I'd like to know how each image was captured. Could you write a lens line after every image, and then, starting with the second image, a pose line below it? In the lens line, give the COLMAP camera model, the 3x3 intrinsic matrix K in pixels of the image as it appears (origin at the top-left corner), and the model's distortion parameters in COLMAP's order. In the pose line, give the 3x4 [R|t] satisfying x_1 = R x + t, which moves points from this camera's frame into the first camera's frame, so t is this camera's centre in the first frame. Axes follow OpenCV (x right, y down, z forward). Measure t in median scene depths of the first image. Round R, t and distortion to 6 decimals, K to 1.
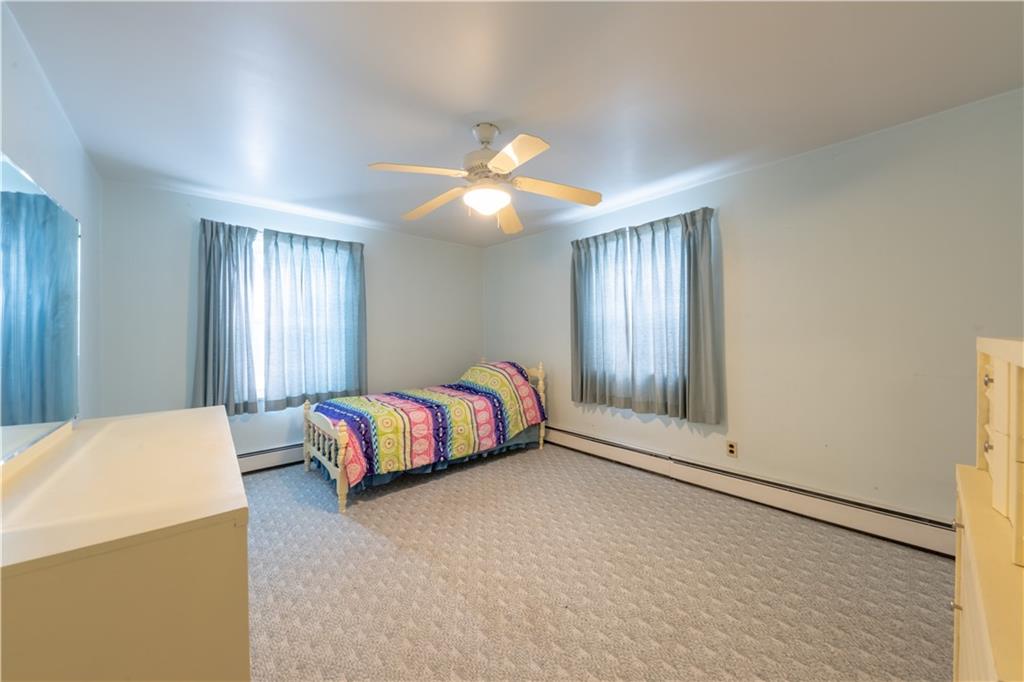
lens RADIAL K [[363.5, 0, 512.0], [0, 363.5, 341.0], [0, 0, 1]] dist [-0.001008, -0.000313]
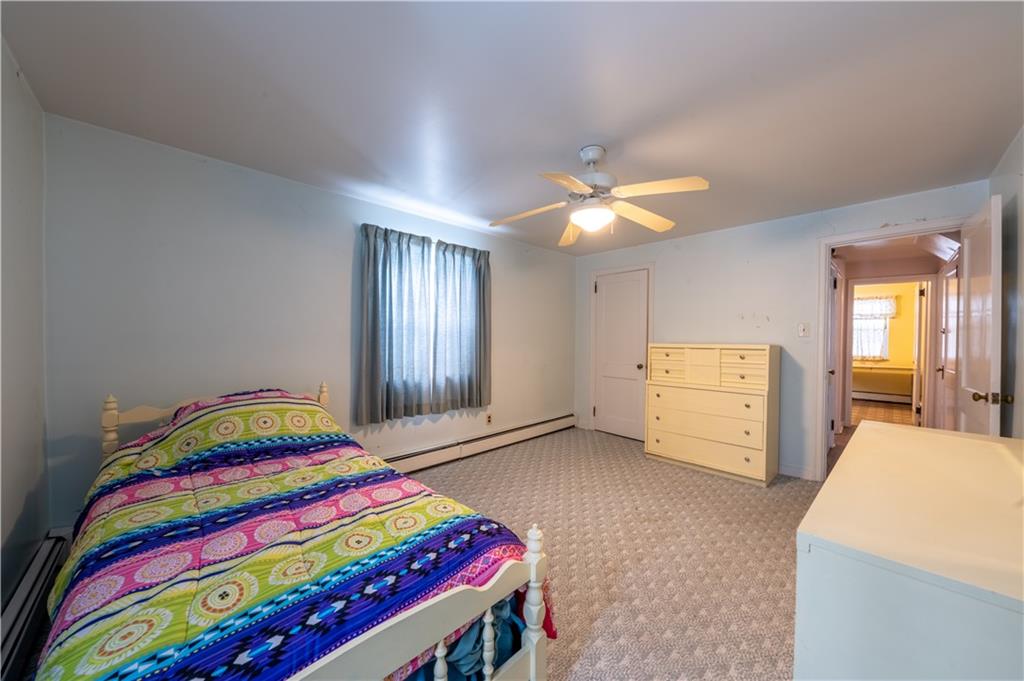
lens RADIAL K [[363.5, 0, 512.0], [0, 363.5, 340.5], [0, 0, 1]] dist [-0.001008, -0.000313]
pose [[-0.048932, 0.005436, 0.998787, -0.805881], [0.019808, 0.999794, -0.004471, -0.011293], [-0.998606, 0.019565, -0.049030, 0.906094]]
